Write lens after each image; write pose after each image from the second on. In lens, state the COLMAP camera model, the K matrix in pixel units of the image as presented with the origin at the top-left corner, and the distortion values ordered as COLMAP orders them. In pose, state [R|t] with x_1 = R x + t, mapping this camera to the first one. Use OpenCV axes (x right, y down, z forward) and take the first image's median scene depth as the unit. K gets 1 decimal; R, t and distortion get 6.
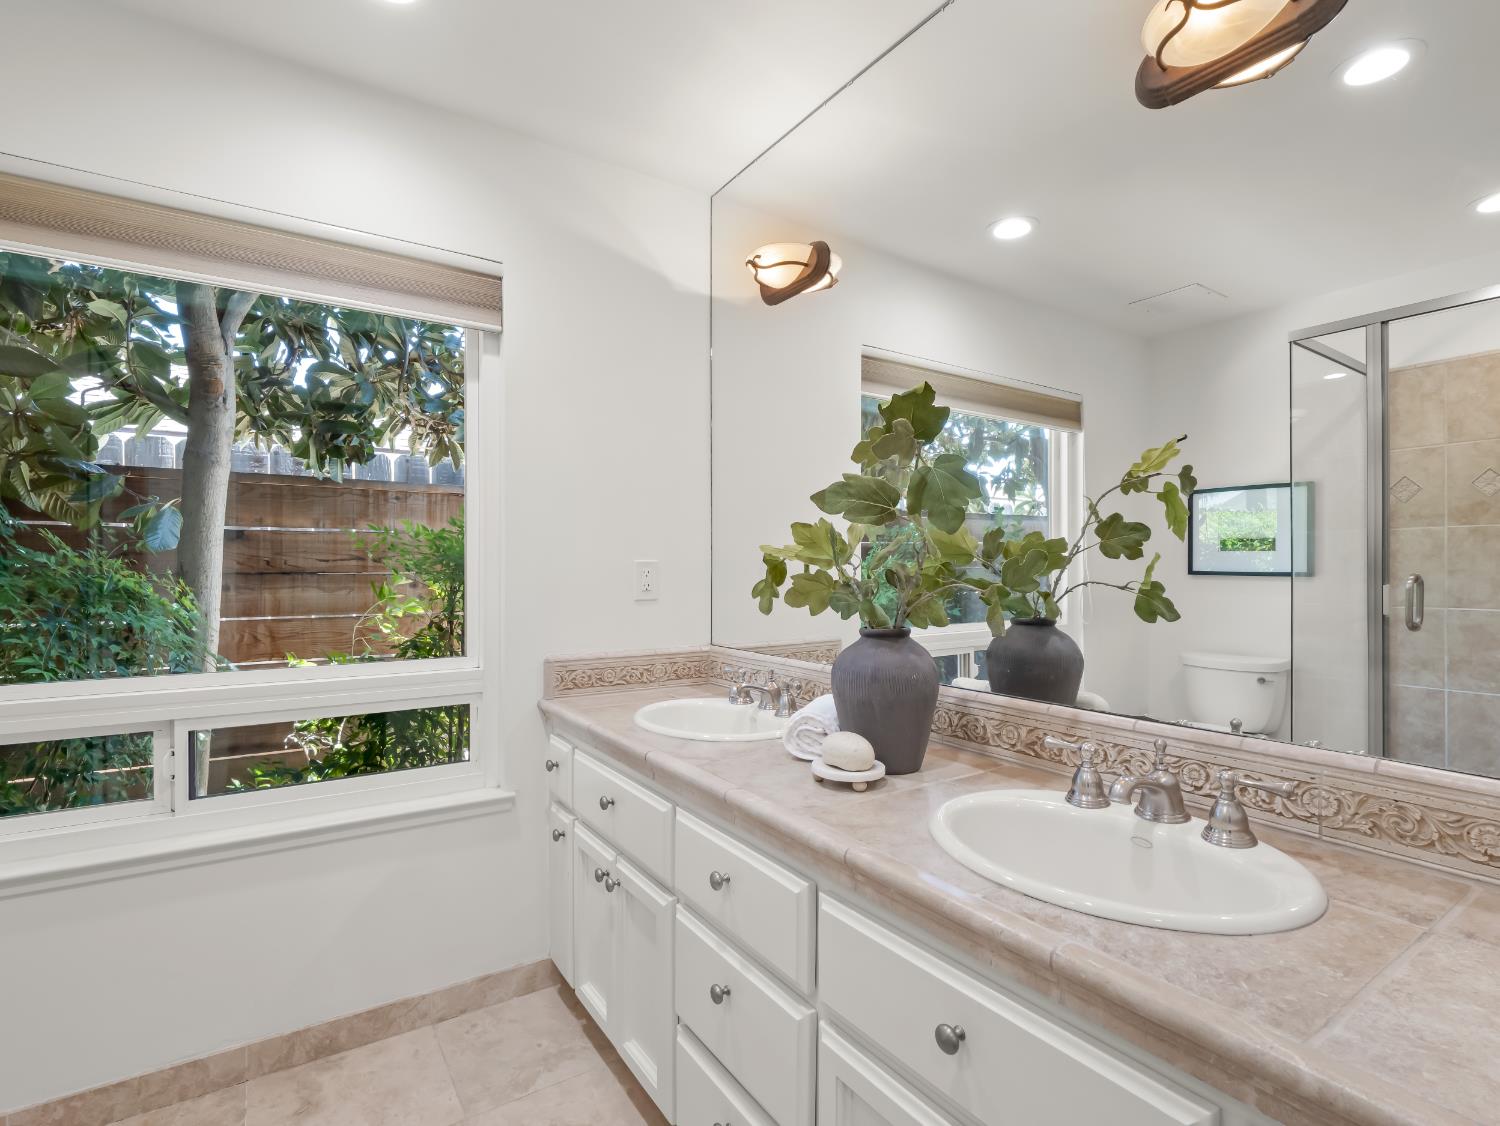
lens RADIAL K [[719.2, 0, 750.3], [0, 719.2, 568.4], [0, 0, 1]] dist [-0.017853, -0.000718]
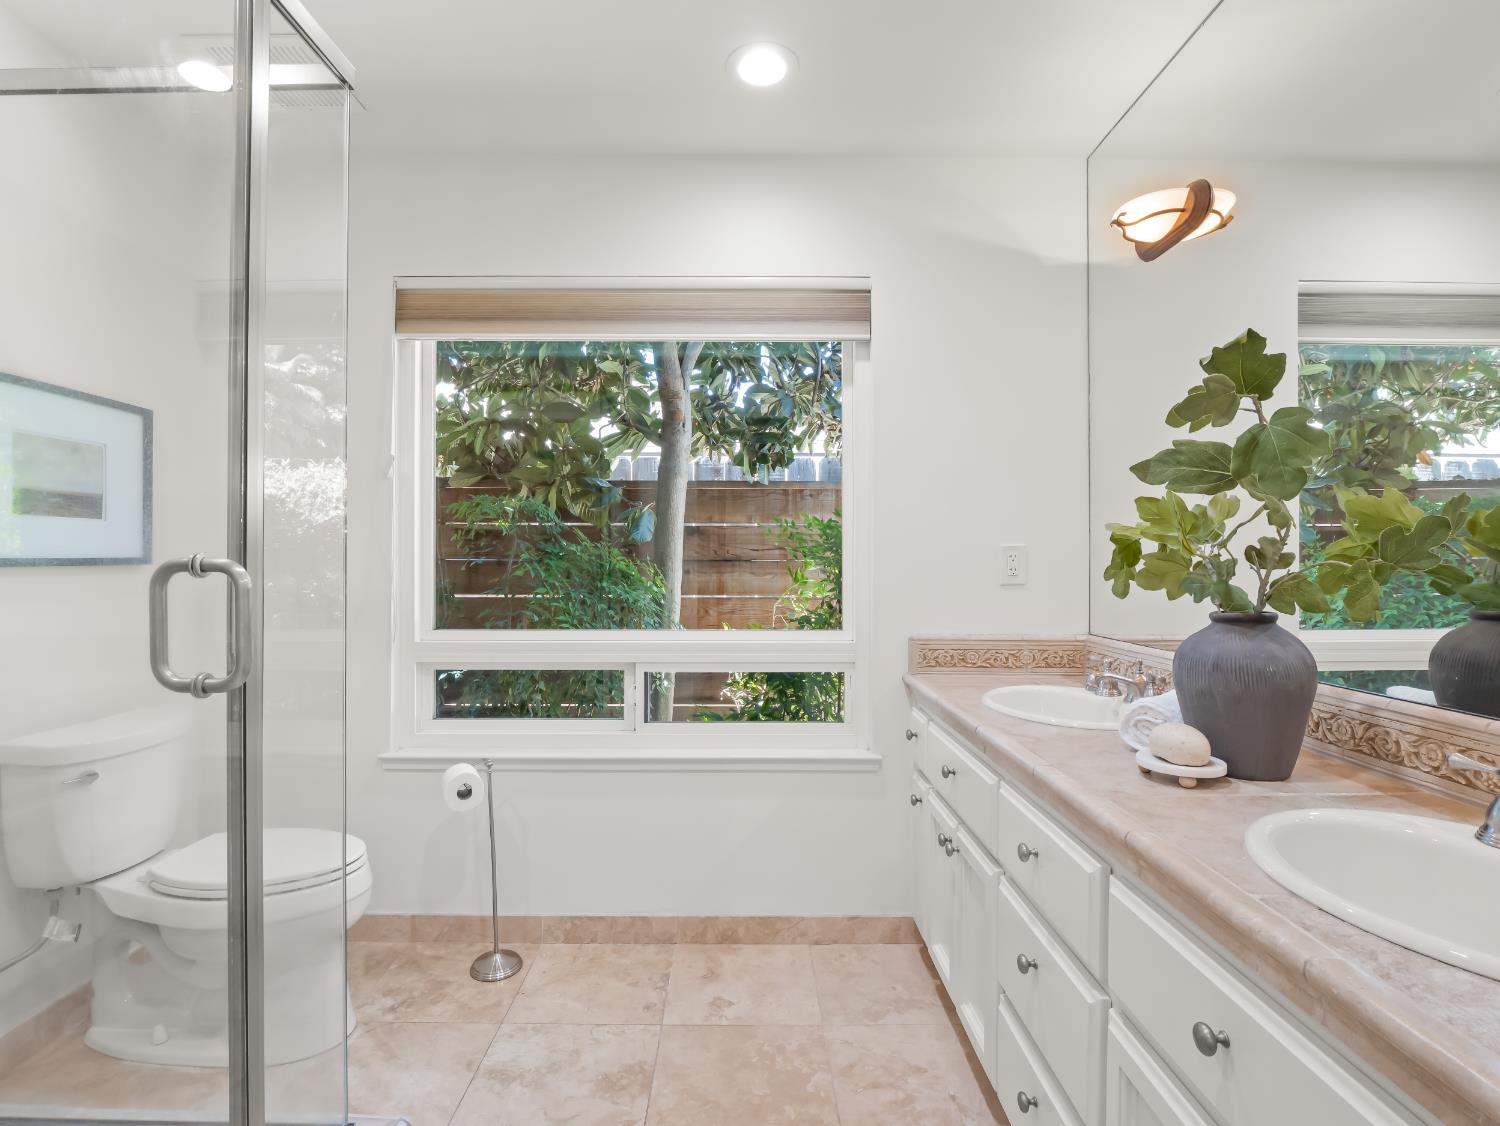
lens RADIAL K [[719.2, 0, 743.4], [0, 719.2, 558.6], [0, 0, 1]] dist [-0.017853, -0.000718]
pose [[0.836299, -0.001022, -0.548273, 0.112841], [-0.000660, 0.999996, -0.002870, 0.014675], [0.548273, 0.002762, 0.836295, -0.042083]]
